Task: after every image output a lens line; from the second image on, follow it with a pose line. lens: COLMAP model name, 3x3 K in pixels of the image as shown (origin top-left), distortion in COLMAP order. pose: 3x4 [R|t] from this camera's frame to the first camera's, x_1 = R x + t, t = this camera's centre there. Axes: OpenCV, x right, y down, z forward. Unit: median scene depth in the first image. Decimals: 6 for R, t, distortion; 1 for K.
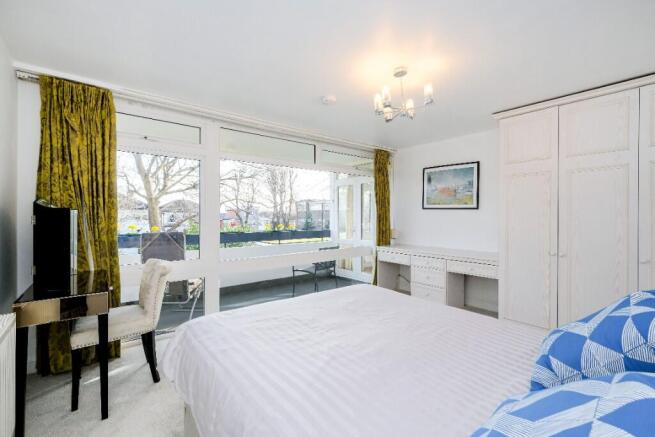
lens RADIAL K [[286.0, 0, 329.4], [0, 286.0, 214.5], [0, 0, 1]] dist [-0.000845, -0.000194]
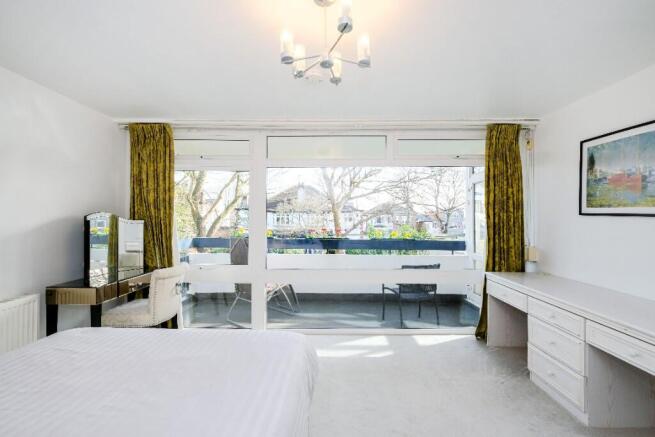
lens RADIAL K [[286.0, 0, 328.0], [0, 286.0, 217.8], [0, 0, 1]] dist [-0.000845, -0.000194]
pose [[0.763513, 0.006180, -0.645762, 0.317163], [-0.002582, 0.999975, 0.006516, -0.017016], [0.645787, -0.003308, 0.763511, 0.266854]]
